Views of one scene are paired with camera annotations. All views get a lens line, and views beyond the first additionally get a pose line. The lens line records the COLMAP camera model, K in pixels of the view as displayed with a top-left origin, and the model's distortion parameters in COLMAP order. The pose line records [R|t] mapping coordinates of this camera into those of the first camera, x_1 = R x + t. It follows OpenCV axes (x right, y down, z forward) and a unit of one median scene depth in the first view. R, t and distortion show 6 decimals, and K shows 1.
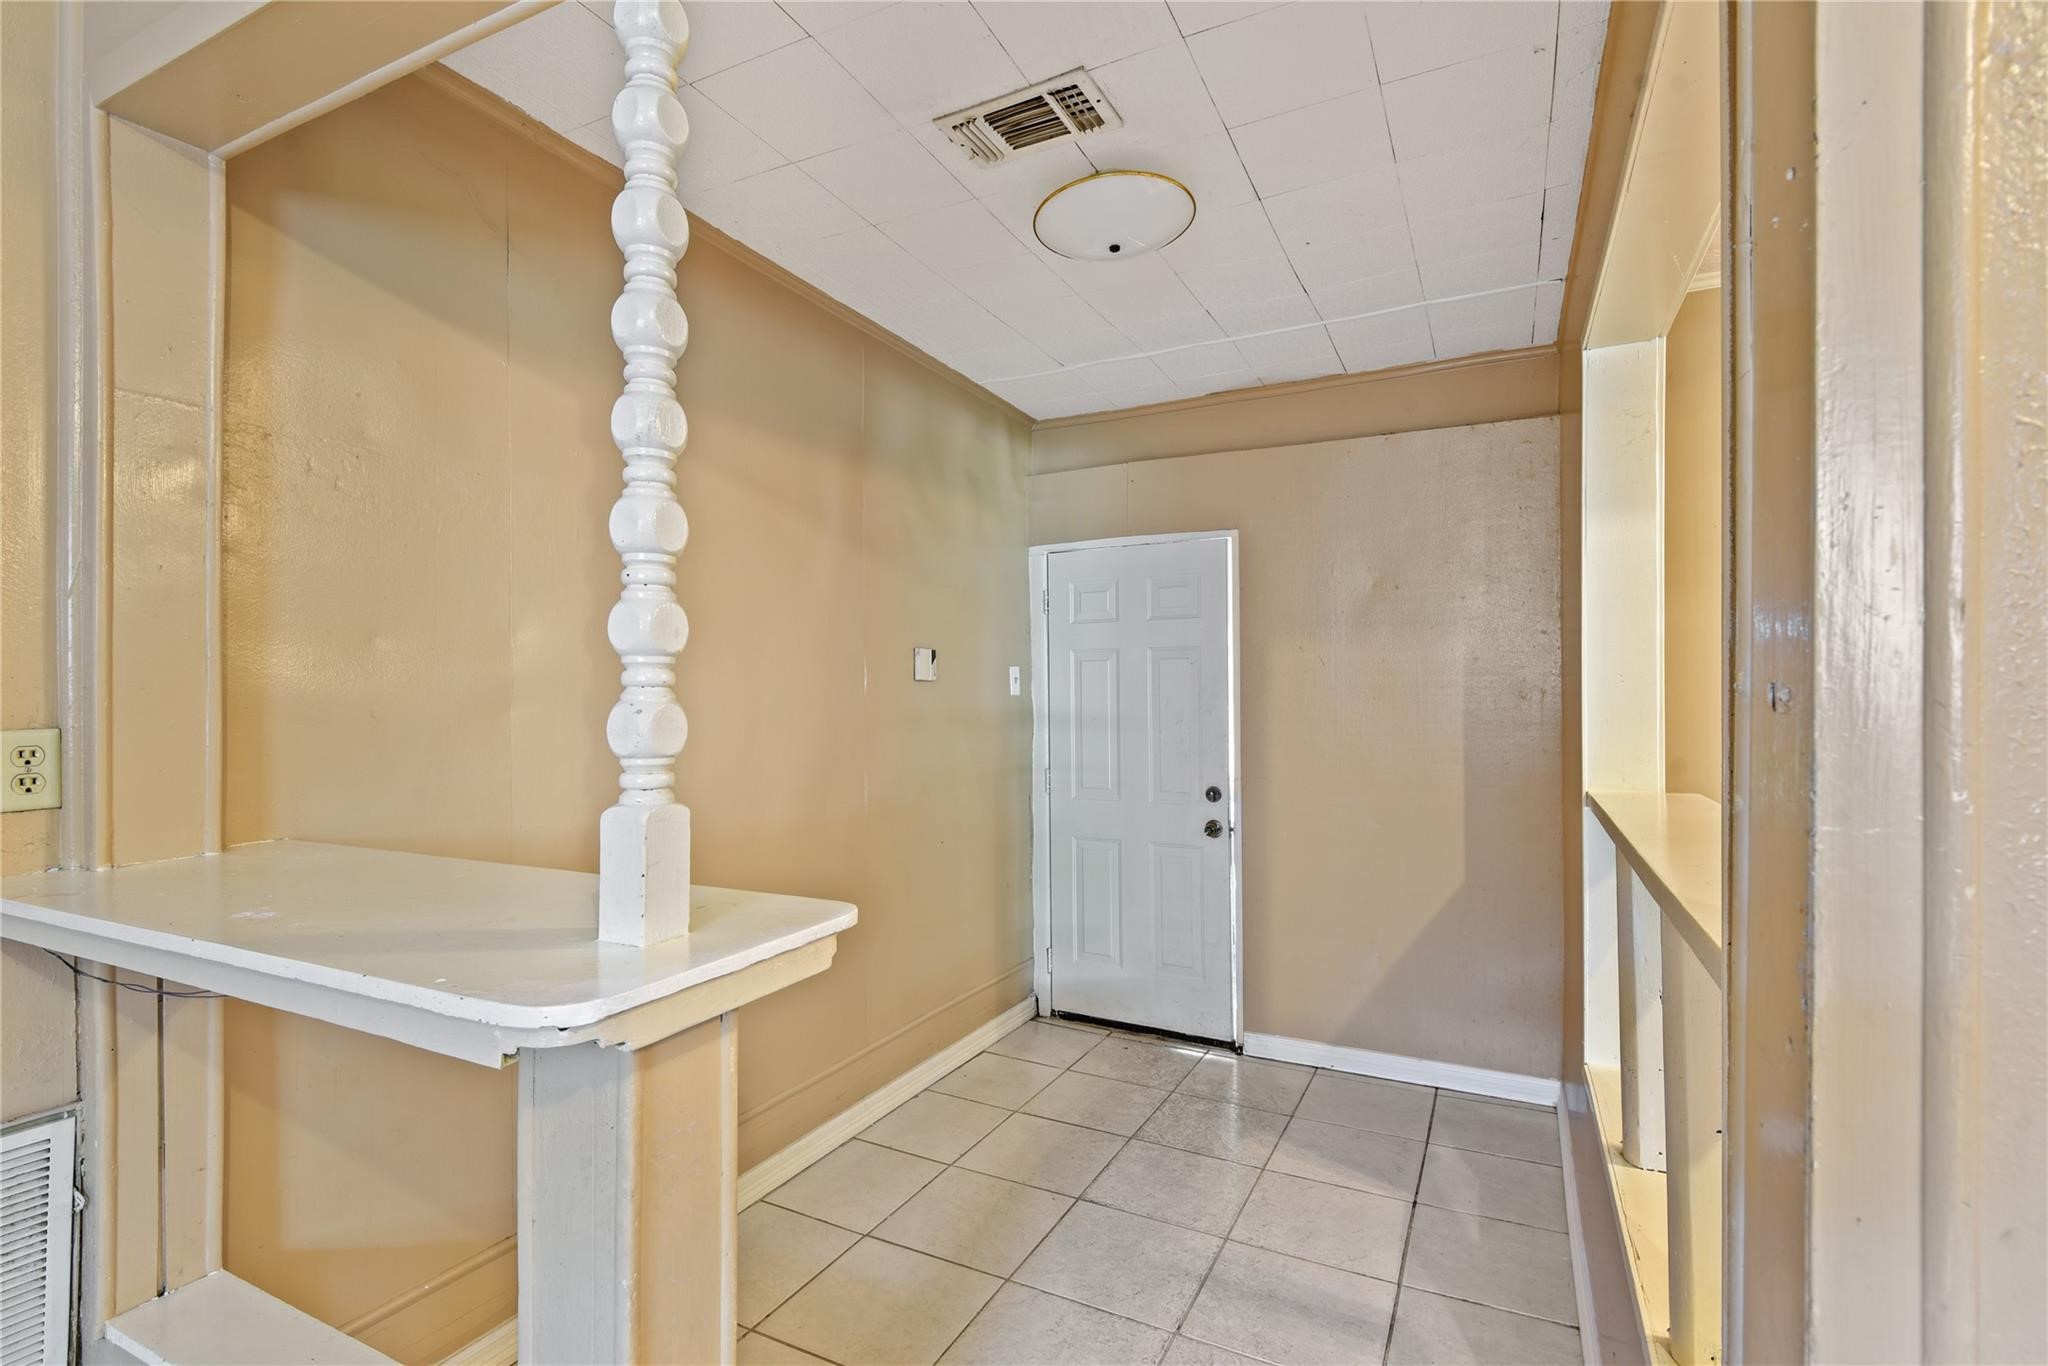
lens RADIAL K [[942.9, 0, 1018.5], [0, 942.9, 686.4], [0, 0, 1]] dist [0.018143, -0.003602]
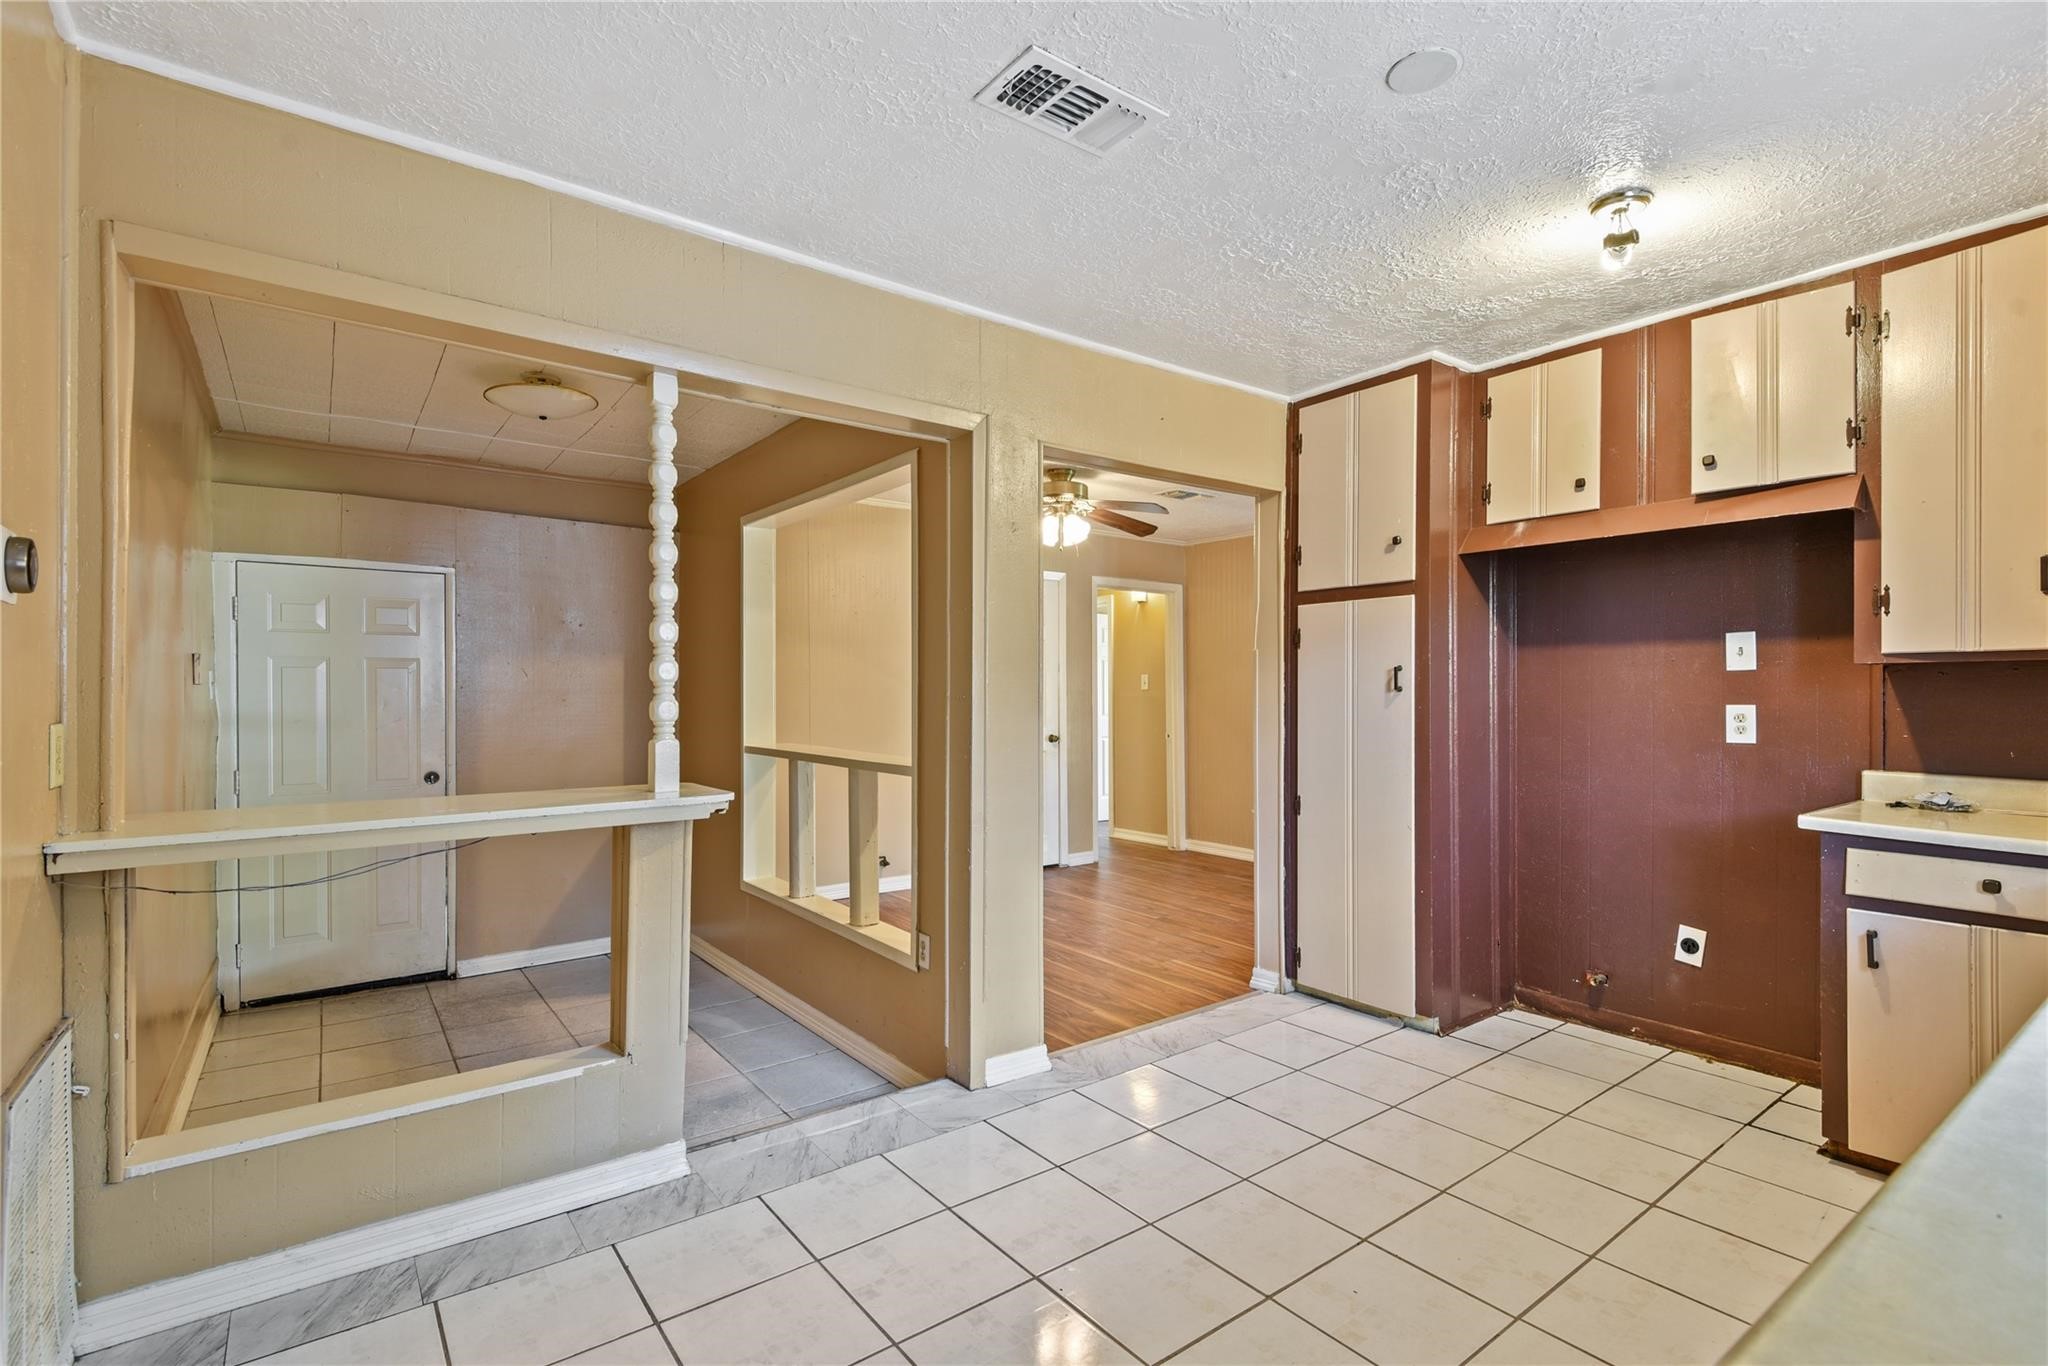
lens RADIAL K [[942.9, 0, 1031.1], [0, 942.9, 681.9], [0, 0, 1]] dist [0.018143, -0.003602]
pose [[0.445714, 0.007083, 0.895147, -0.536604], [-0.001186, 0.999972, -0.007322, -0.002796], [-0.895174, 0.002202, 0.445711, -0.252076]]
